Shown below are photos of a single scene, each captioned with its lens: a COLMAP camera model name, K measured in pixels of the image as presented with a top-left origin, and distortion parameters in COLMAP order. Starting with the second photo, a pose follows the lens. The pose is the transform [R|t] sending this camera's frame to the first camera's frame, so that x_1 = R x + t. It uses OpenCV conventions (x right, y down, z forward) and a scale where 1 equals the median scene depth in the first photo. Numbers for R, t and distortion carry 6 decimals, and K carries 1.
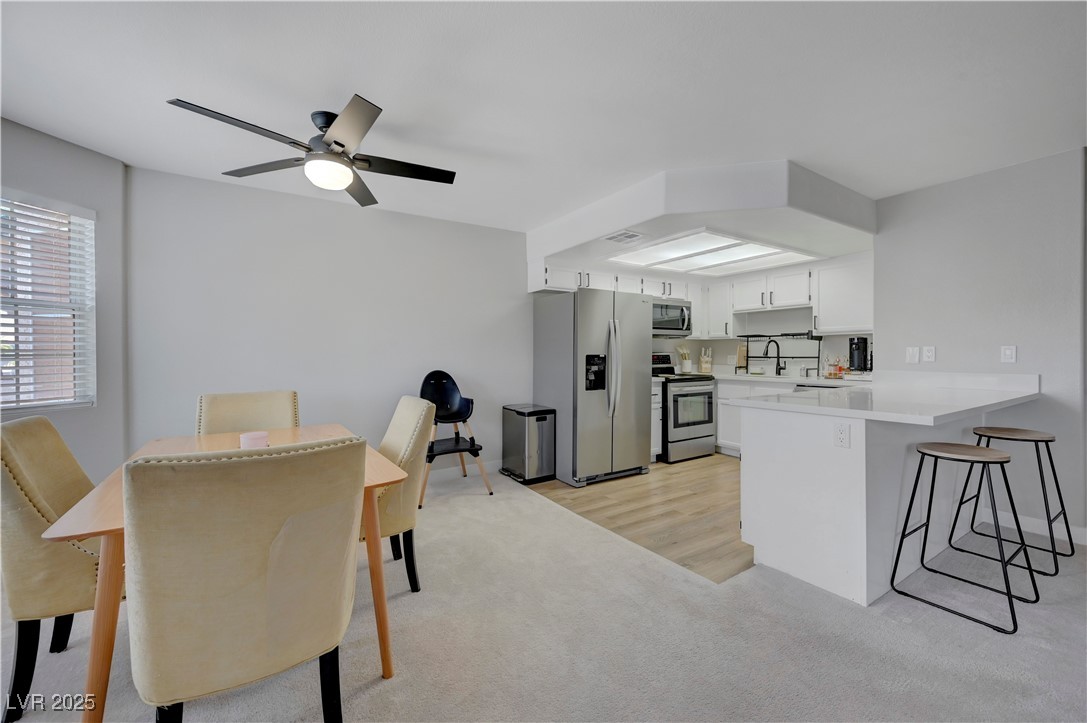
lens RADIAL K [[429.1, 0, 542.7], [0, 429.1, 360.1], [0, 0, 1]] dist [-0.001522, -0.000564]
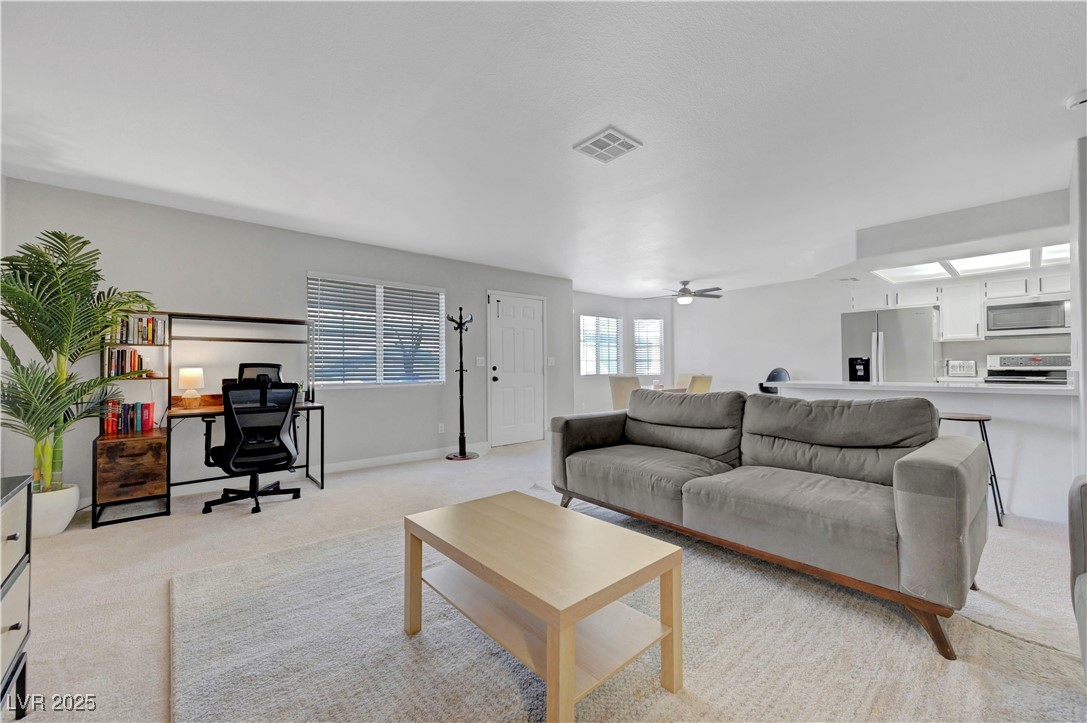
lens RADIAL K [[429.1, 0, 544.7], [0, 429.1, 367.5], [0, 0, 1]] dist [-0.001522, -0.000564]
pose [[0.139609, 0.007055, -0.990182, 1.090716], [-0.005803, 0.999963, 0.006306, 0.013499], [0.990190, 0.004866, 0.139645, -0.185329]]
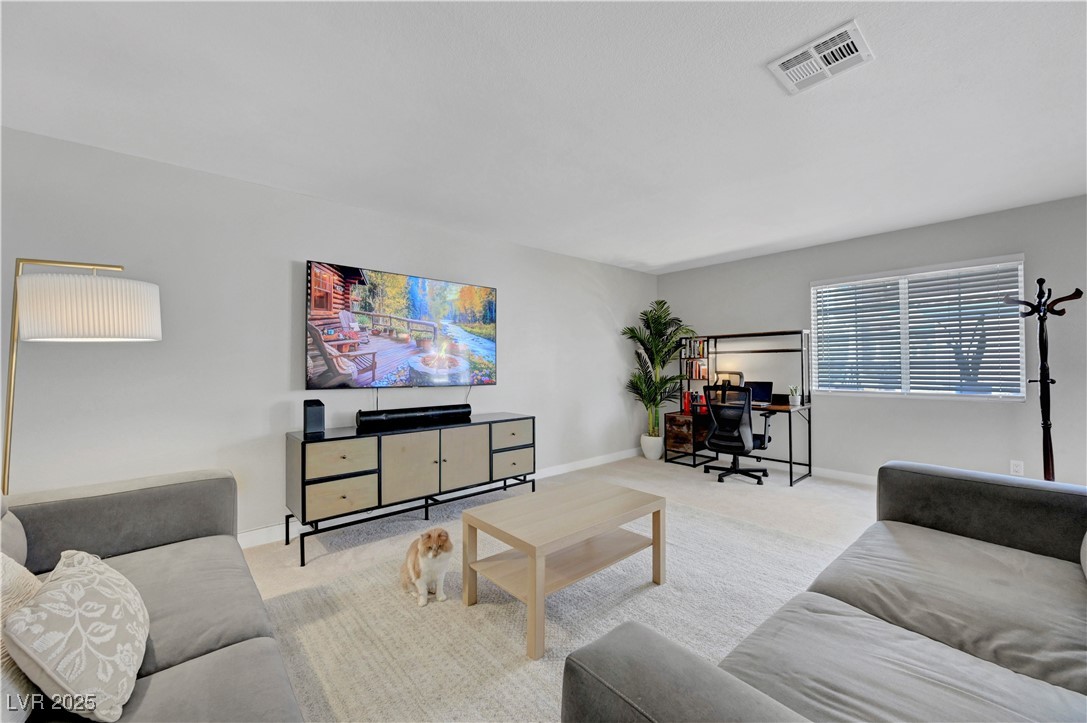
lens RADIAL K [[429.1, 0, 546.6], [0, 429.1, 362.3], [0, 0, 1]] dist [-0.001522, -0.000564]
pose [[-0.992977, 0.008570, -0.118001, 0.834110], [0.008719, 0.999962, -0.000741, -0.005841], [0.117990, -0.001765, -0.993013, 0.304300]]
